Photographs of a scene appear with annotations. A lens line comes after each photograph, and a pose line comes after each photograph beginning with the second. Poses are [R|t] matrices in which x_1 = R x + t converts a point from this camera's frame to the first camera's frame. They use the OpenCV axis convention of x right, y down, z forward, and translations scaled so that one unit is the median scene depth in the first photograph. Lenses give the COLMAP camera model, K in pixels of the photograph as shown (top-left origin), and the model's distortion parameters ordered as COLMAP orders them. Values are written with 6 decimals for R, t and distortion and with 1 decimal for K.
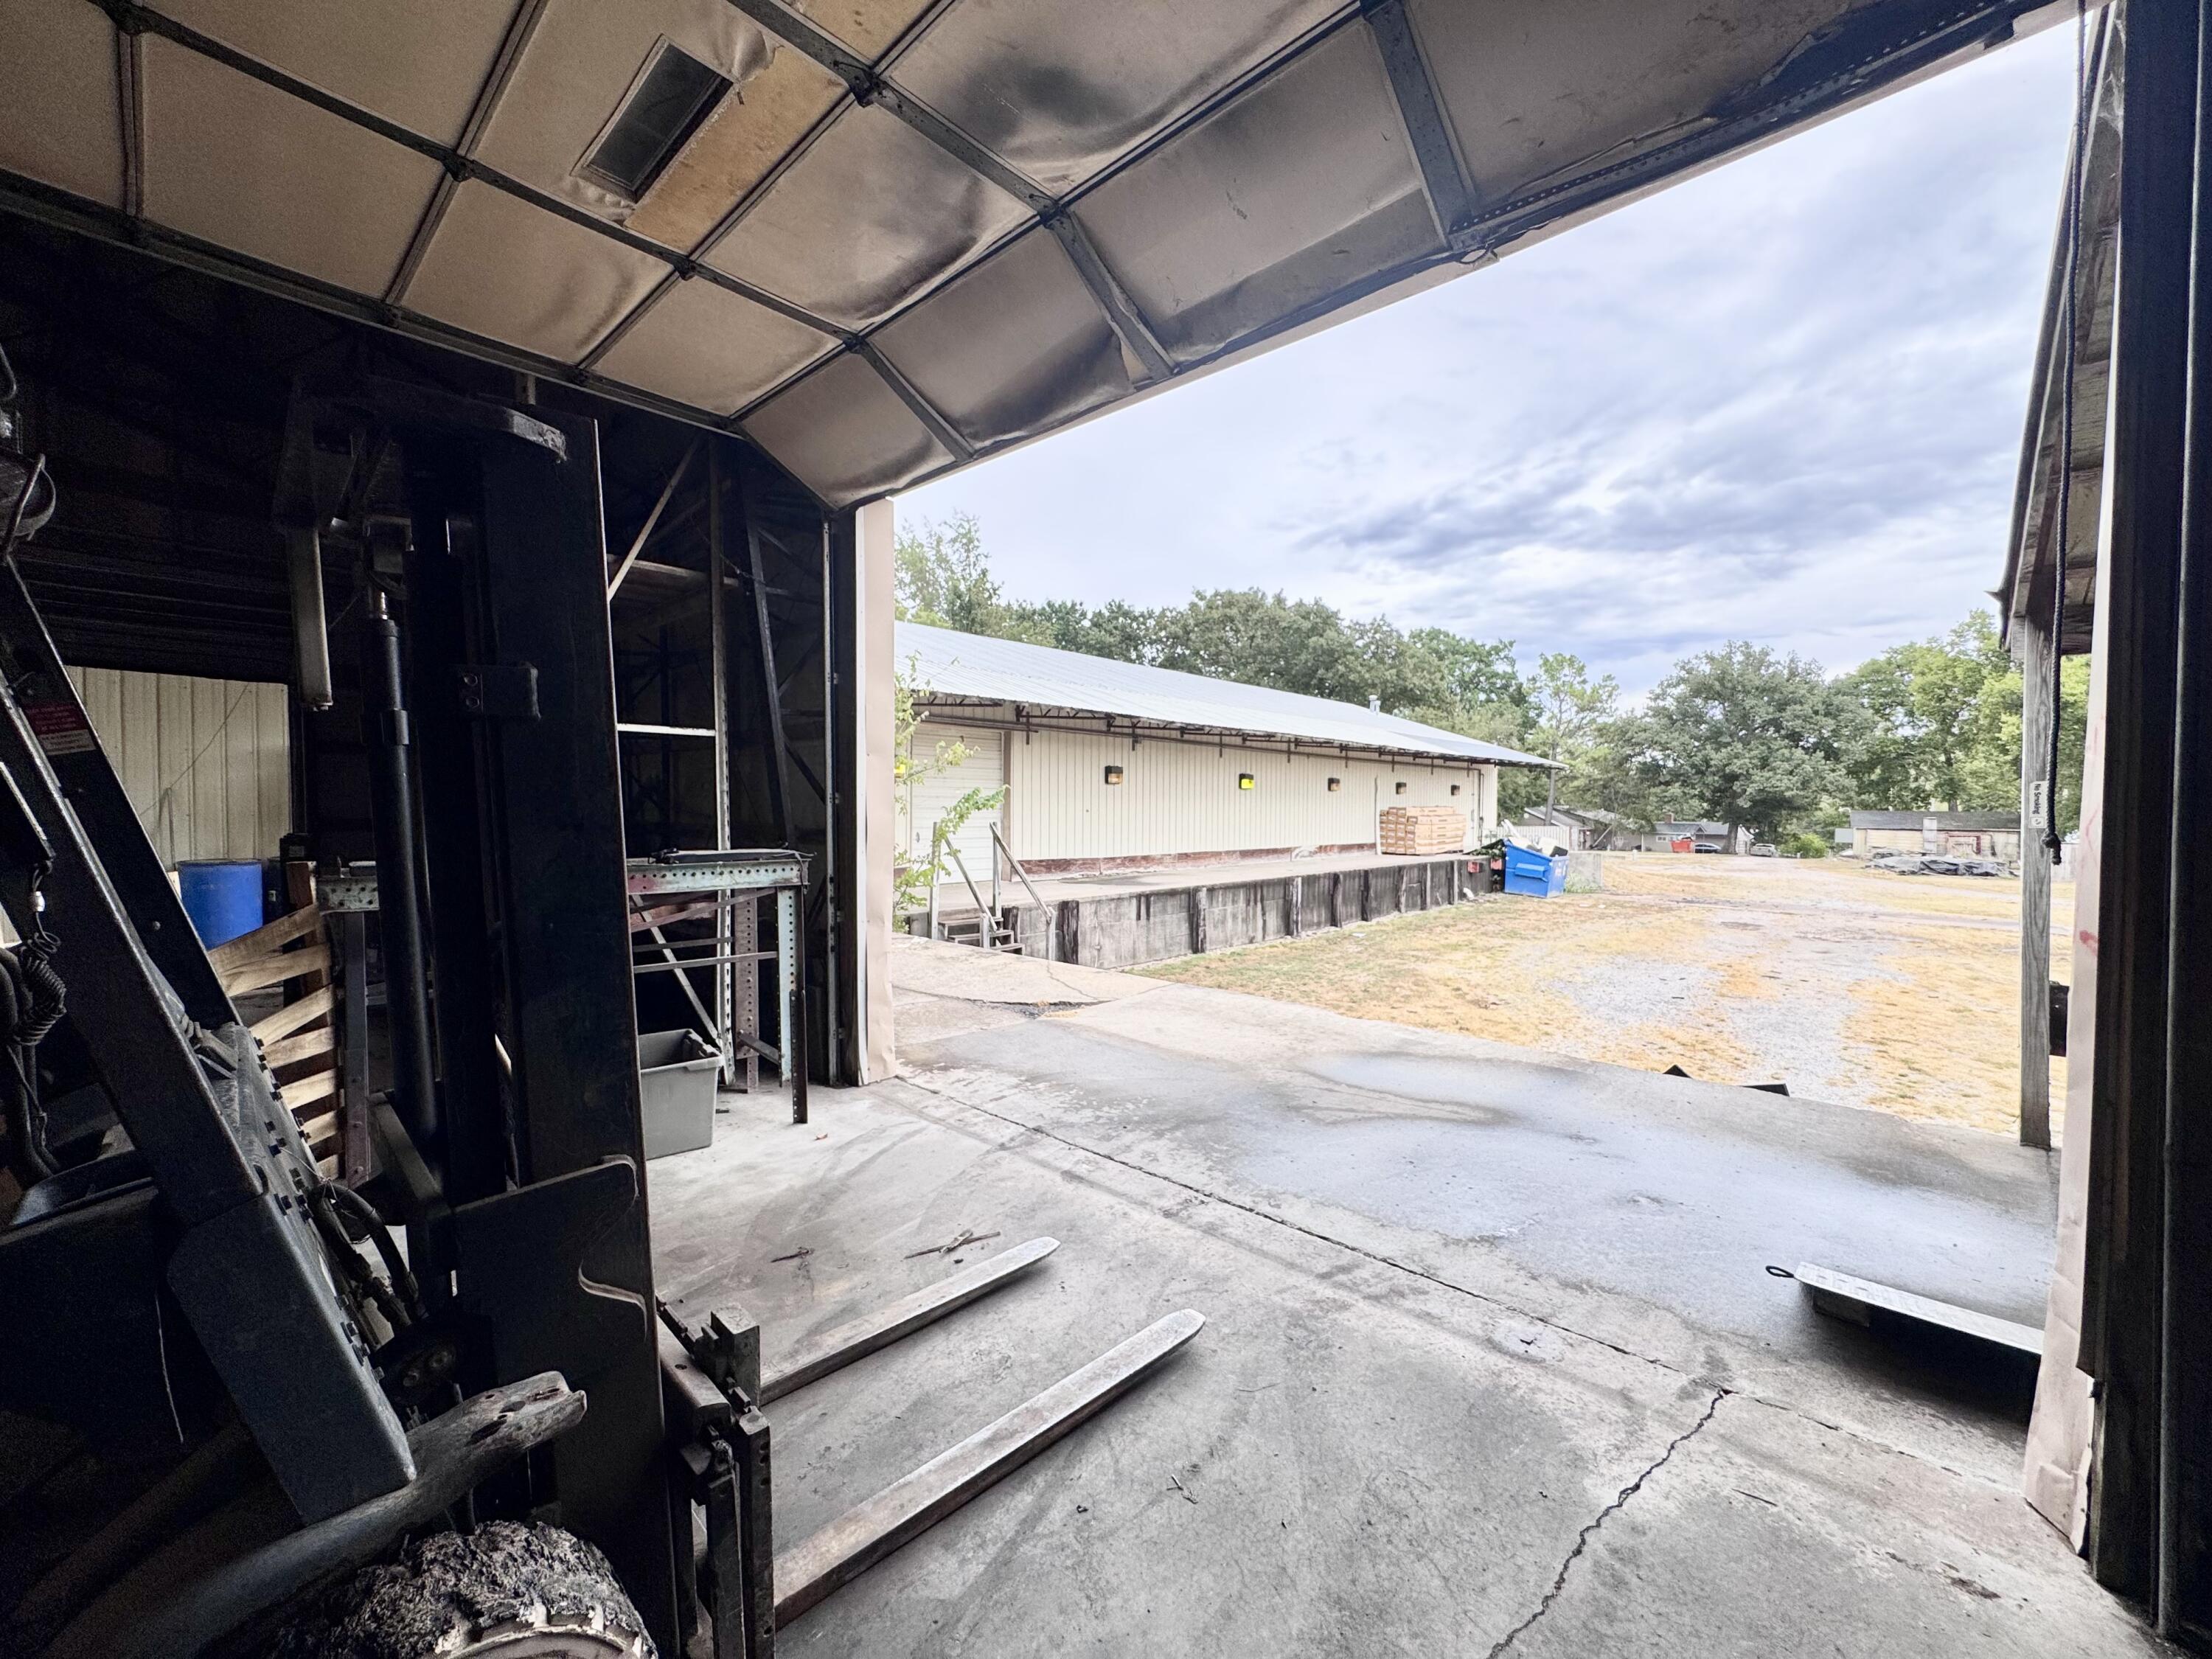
lens RADIAL K [[885.0, 0, 1101.6], [0, 885.0, 826.2], [0, 0, 1]] dist [-0.001761, -0.000257]
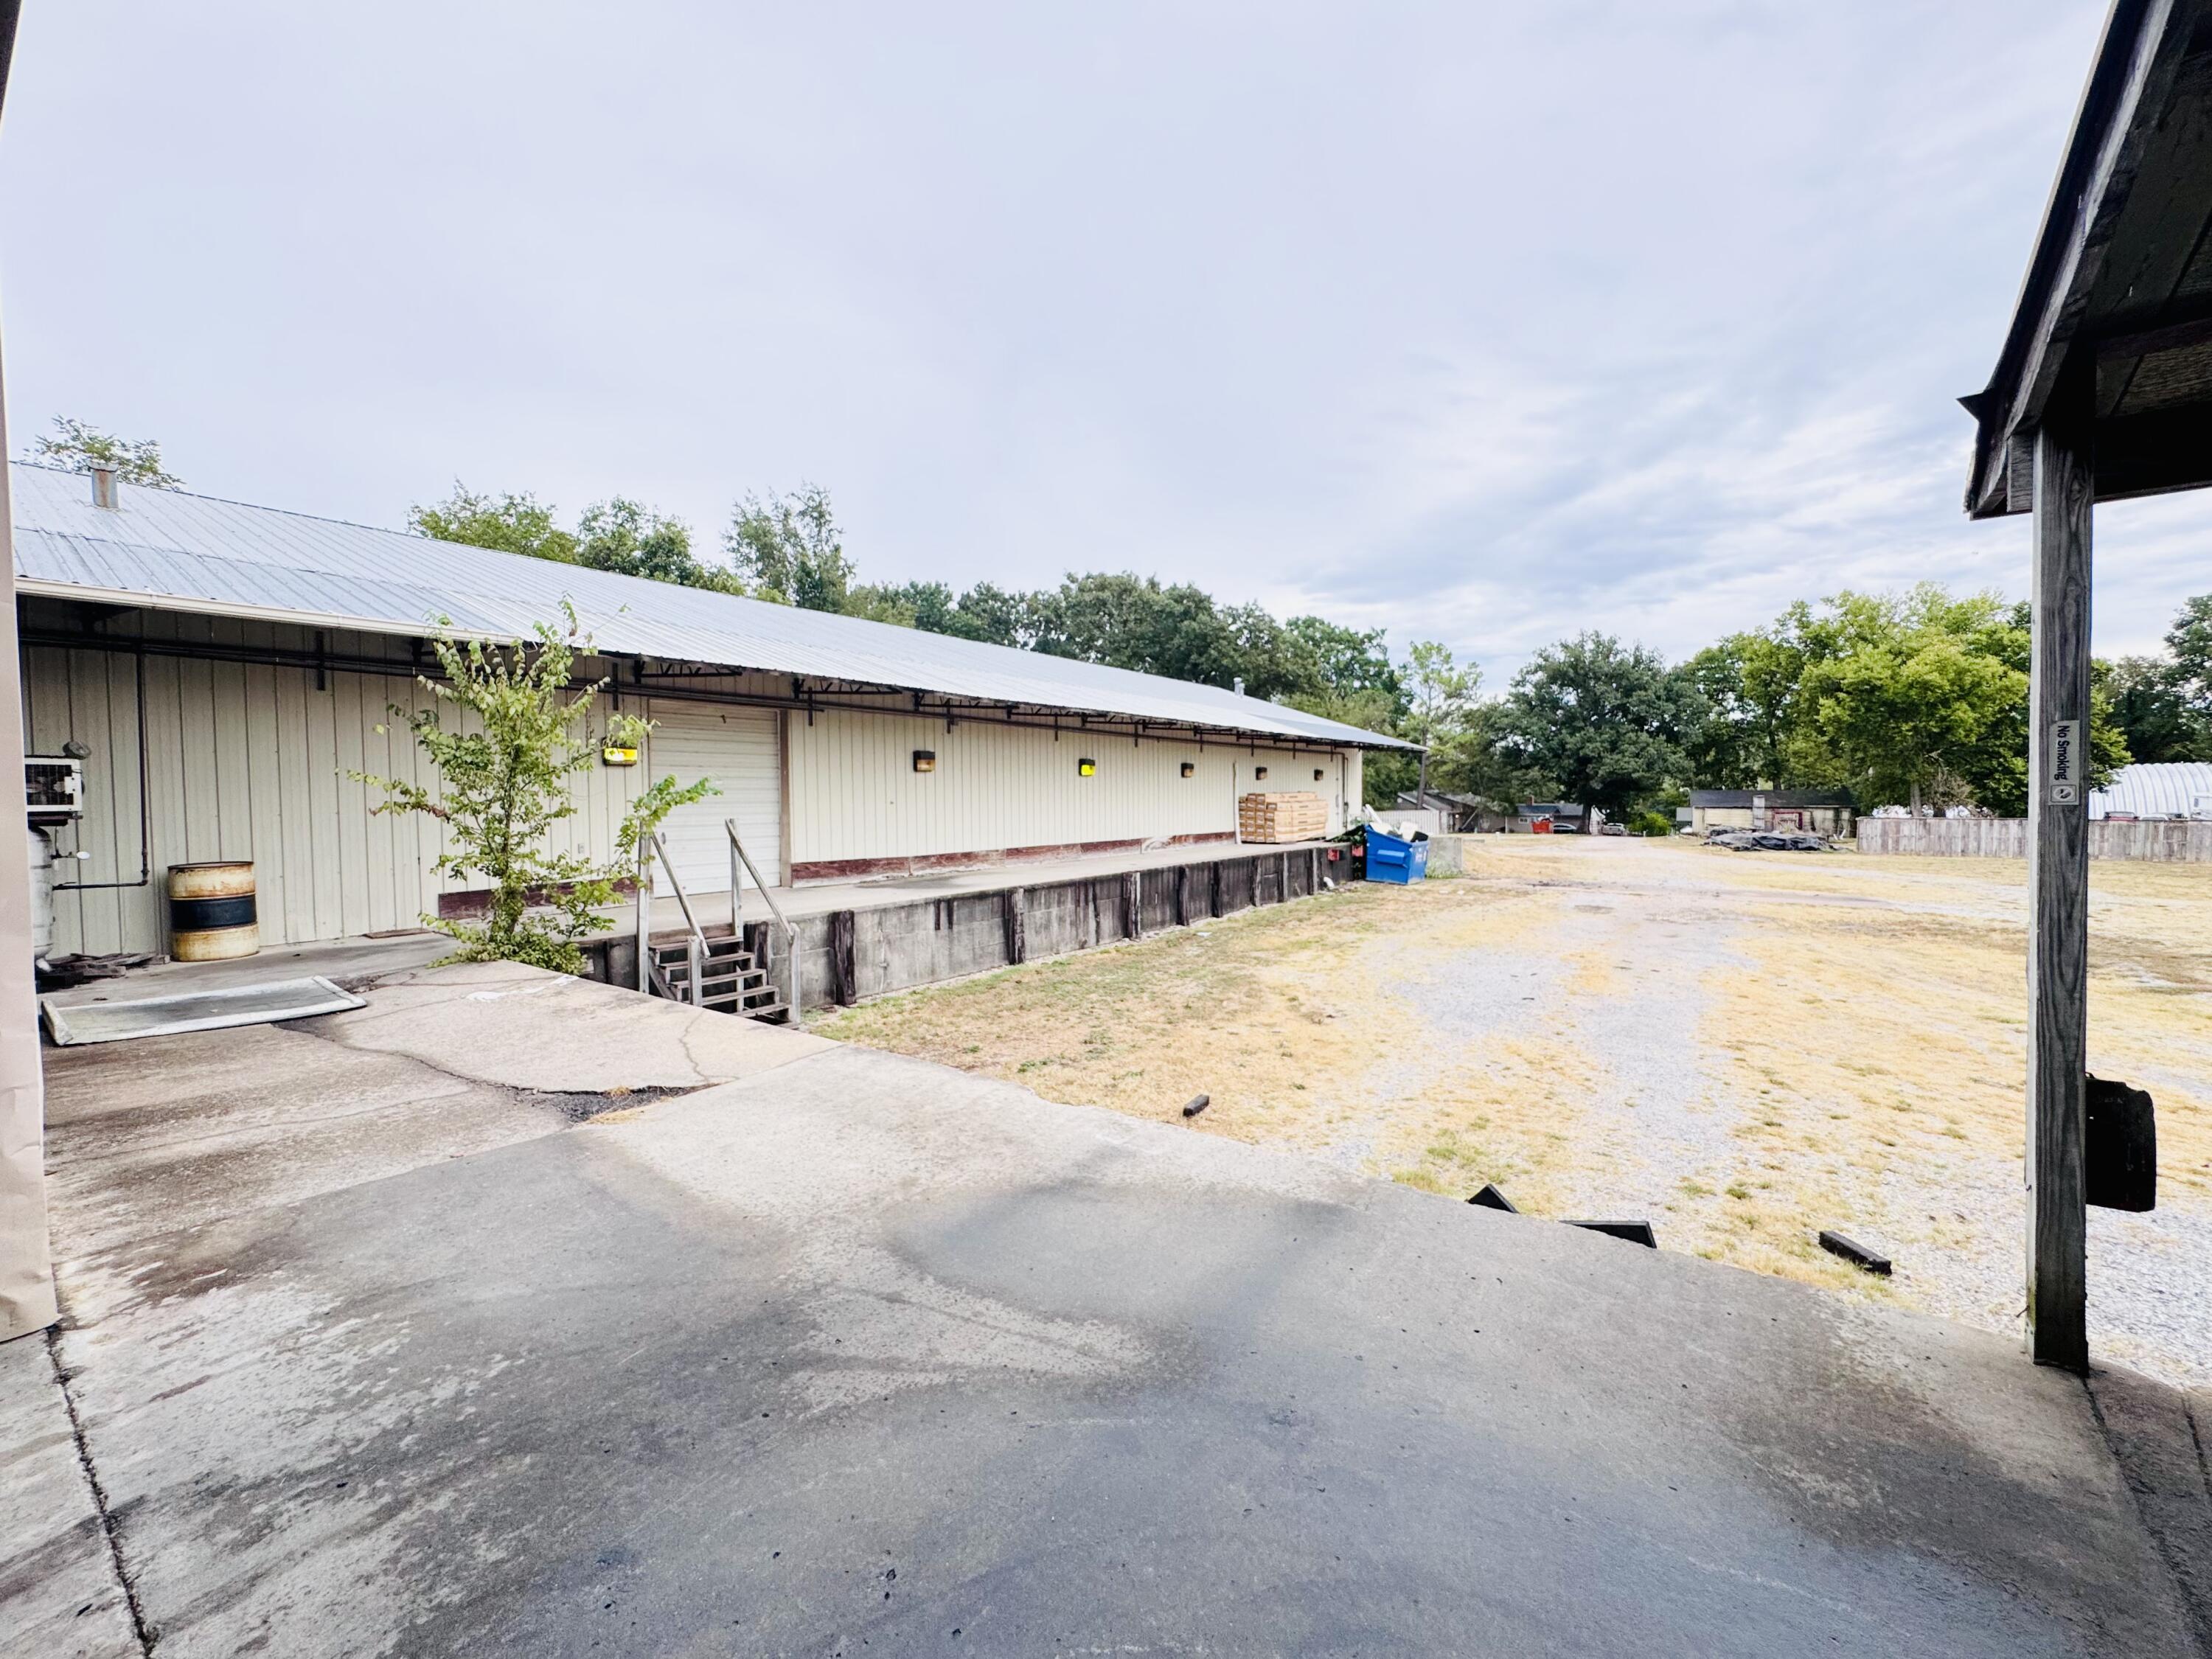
lens RADIAL K [[890.6, 0, 1100.2], [0, 890.6, 826.3], [0, 0, 1]] dist [-0.003629, 0.000121]
pose [[0.992762, -0.019923, 0.118435, 0.032381], [0.018705, 0.999760, 0.011390, -0.000204], [-0.118634, -0.009093, 0.992896, 0.042999]]
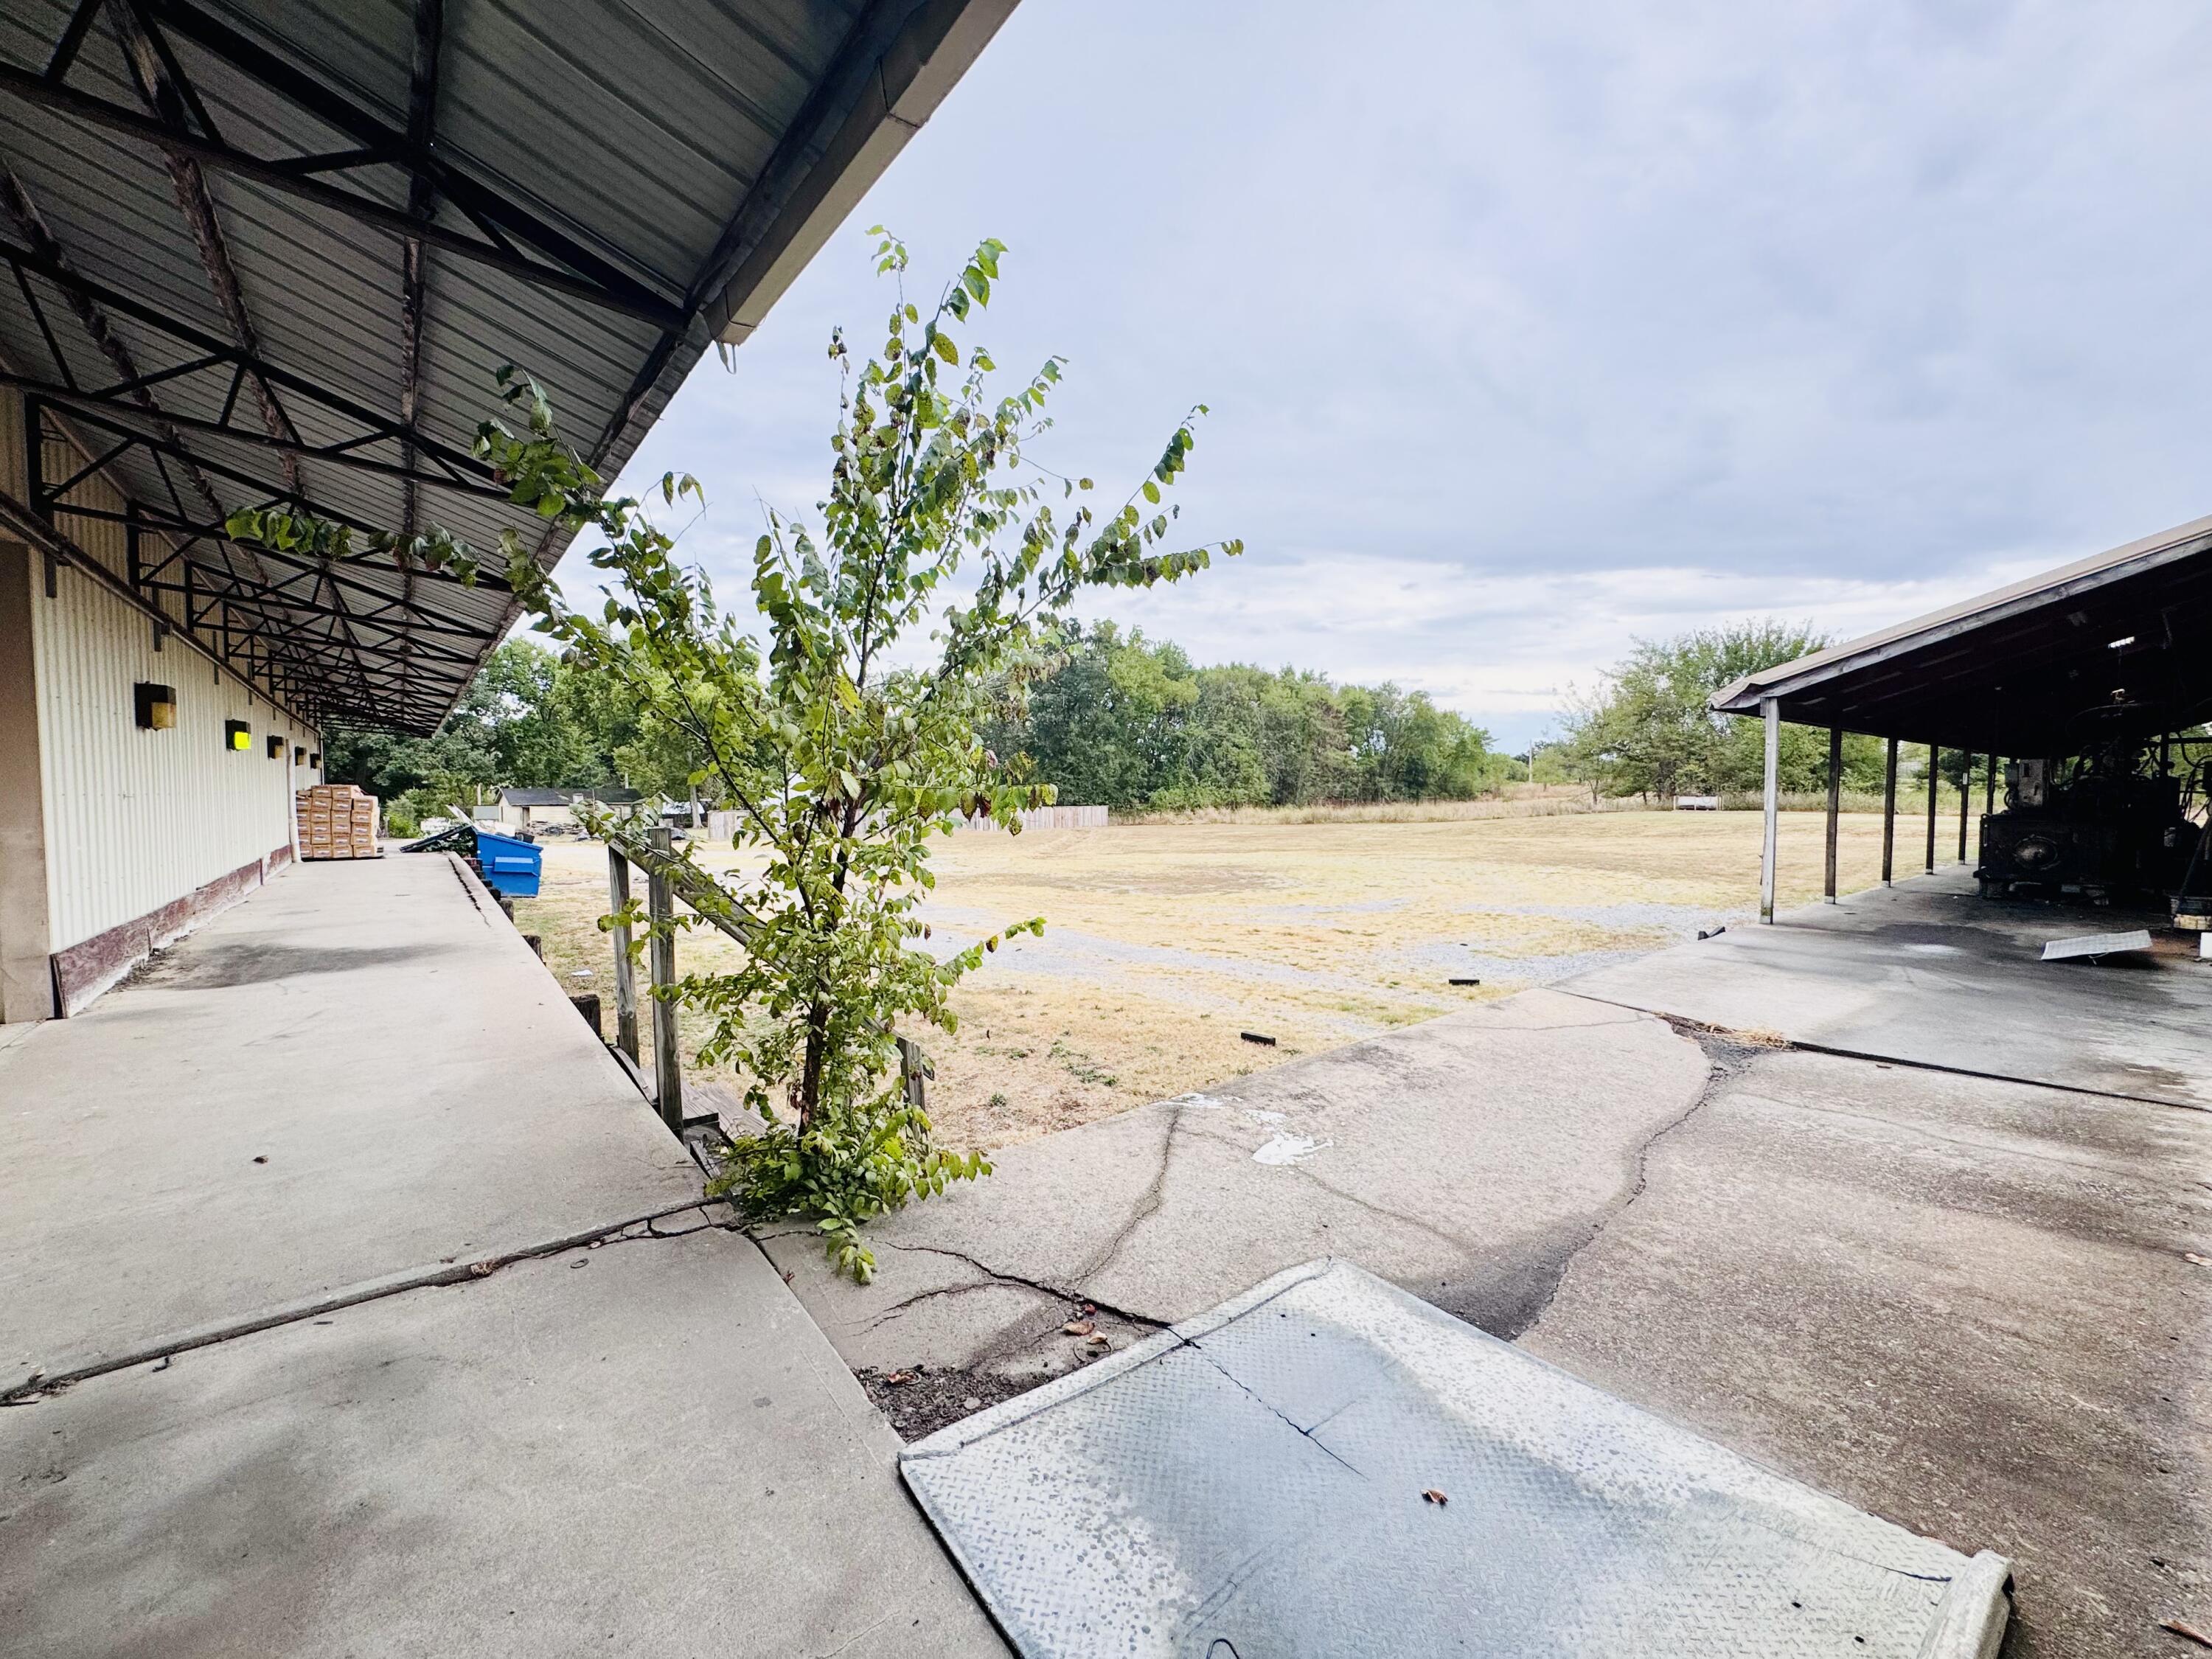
lens RADIAL K [[897.0, 0, 1106.0], [0, 897.0, 829.5], [0, 0, 1]] dist [-0.001441, 0.000484]
pose [[0.135013, -0.051281, 0.989516, -0.137129], [0.024807, 0.998522, 0.048363, -0.004366], [-0.990533, 0.018017, 0.136086, 0.212951]]
